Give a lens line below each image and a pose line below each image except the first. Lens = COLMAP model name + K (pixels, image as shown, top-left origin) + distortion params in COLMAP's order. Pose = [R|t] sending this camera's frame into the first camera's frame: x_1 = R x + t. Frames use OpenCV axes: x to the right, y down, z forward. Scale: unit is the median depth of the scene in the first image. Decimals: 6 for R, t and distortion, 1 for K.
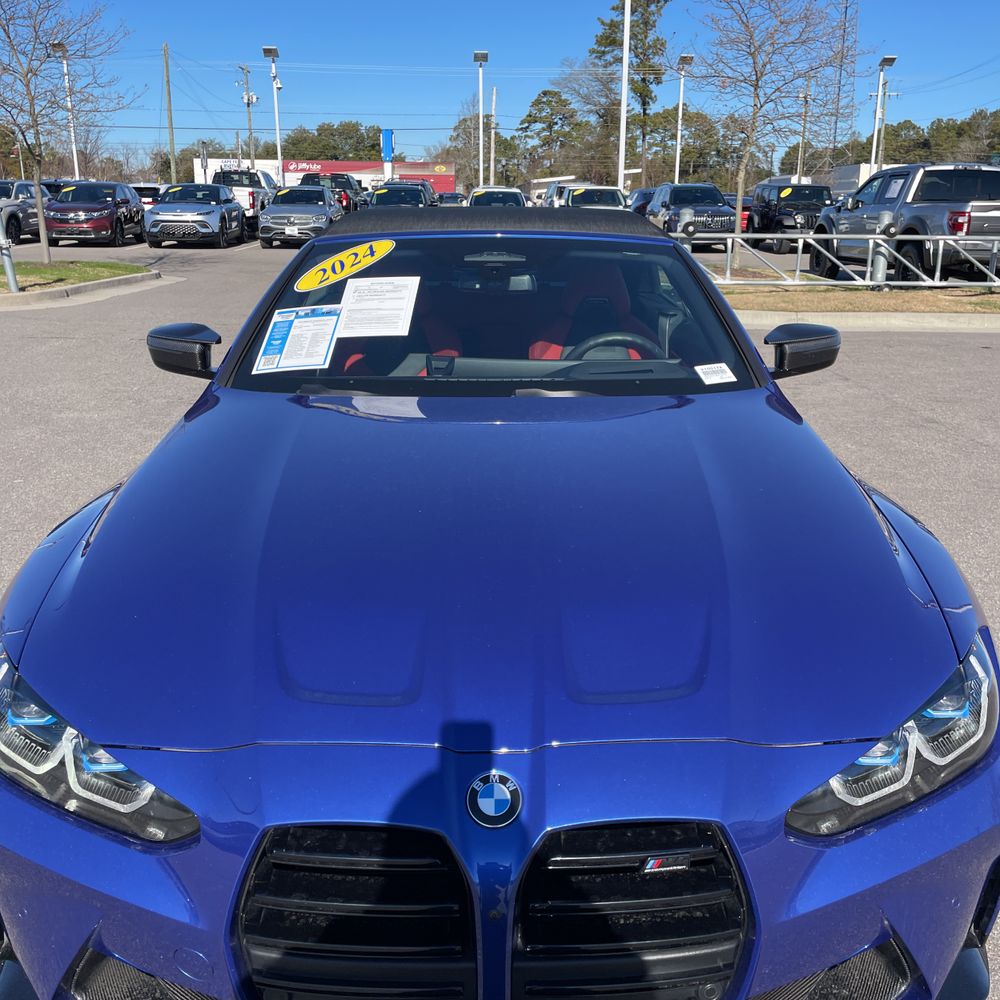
lens RADIAL K [[987.4, 0, 503.7], [0, 987.4, 498.0], [0, 0, 1]] dist [0.022056, 0.000000]
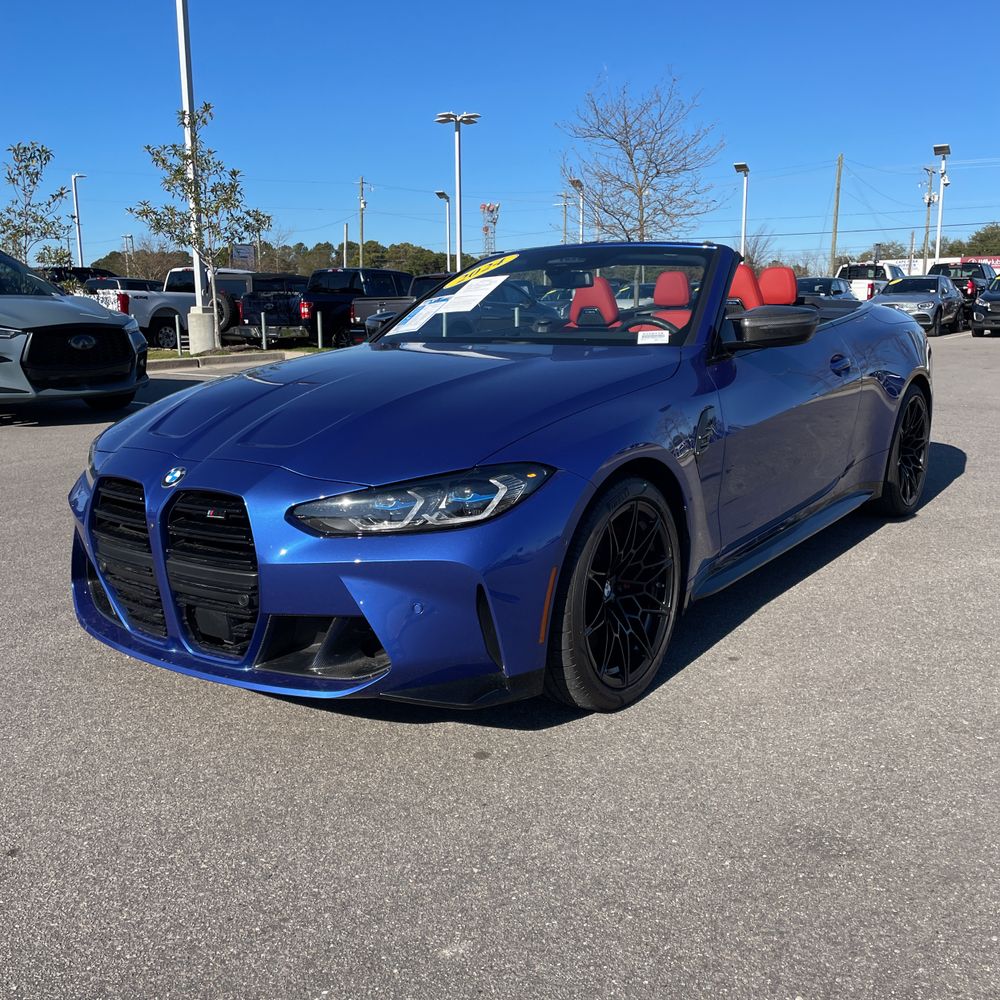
lens RADIAL K [[987.4, 0, 509.9], [0, 987.4, 494.5], [0, 0, 1]] dist [0.022056, 0.000000]
pose [[0.803067, 0.093374, -0.588528, 0.135360], [-0.152153, 0.987039, -0.051018, 0.027013], [0.576136, 0.130517, 0.806866, -0.016248]]
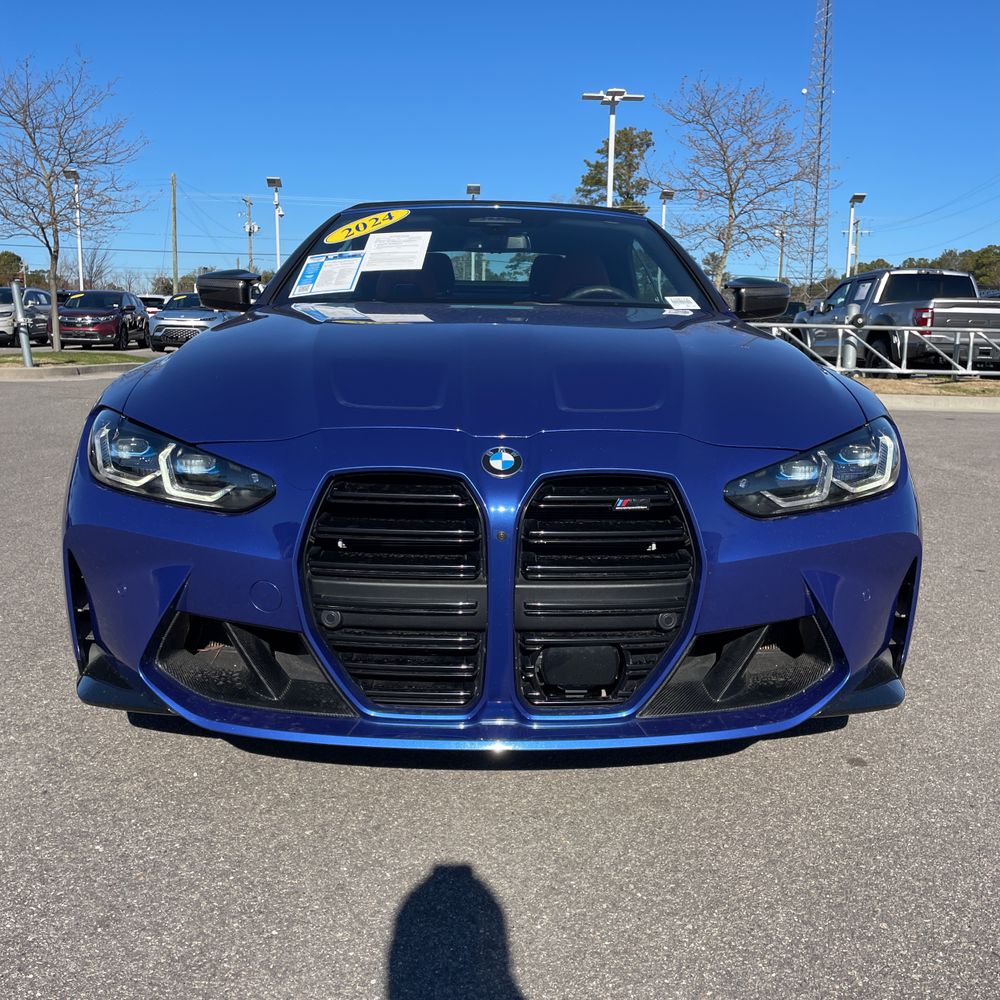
lens RADIAL K [[987.4, 0, 503.8], [0, 987.4, 500.7], [0, 0, 1]] dist [0.022056, 0.000000]
pose [[0.999897, 0.008031, 0.011924, -0.001783], [-0.006546, 0.992783, -0.119743, 0.041092], [-0.012800, 0.119653, 0.992733, -0.023043]]
